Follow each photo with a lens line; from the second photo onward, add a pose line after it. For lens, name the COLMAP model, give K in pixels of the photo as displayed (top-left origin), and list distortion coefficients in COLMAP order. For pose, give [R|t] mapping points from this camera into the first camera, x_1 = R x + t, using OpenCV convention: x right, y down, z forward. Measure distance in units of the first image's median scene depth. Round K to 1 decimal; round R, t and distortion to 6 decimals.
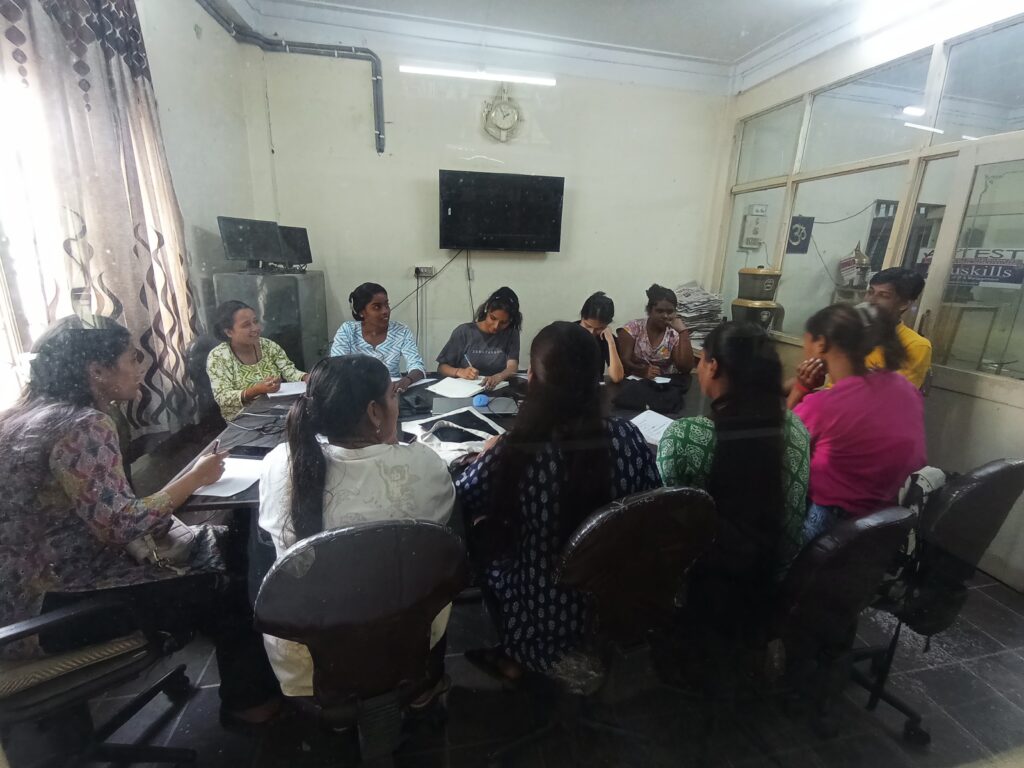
lens RADIAL K [[472.5, 0, 507.2], [0, 472.5, 383.3], [0, 0, 1]] dist [-0.000253, -0.000388]
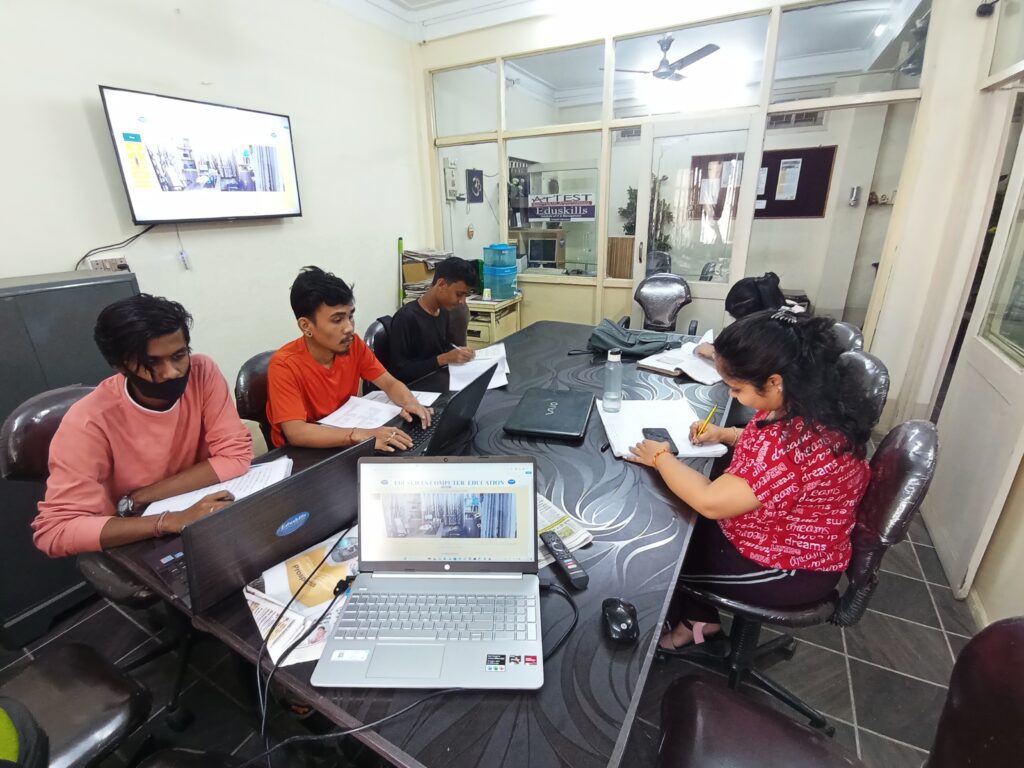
lens RADIAL K [[472.5, 0, 507.2], [0, 472.5, 383.3], [0, 0, 1]] dist [-0.000253, -0.000388]
pose [[0.644917, -0.307485, 0.699668, -0.311605], [0.239240, 0.950705, 0.197290, -0.079475], [-0.725841, 0.040153, 0.686689, 0.210203]]
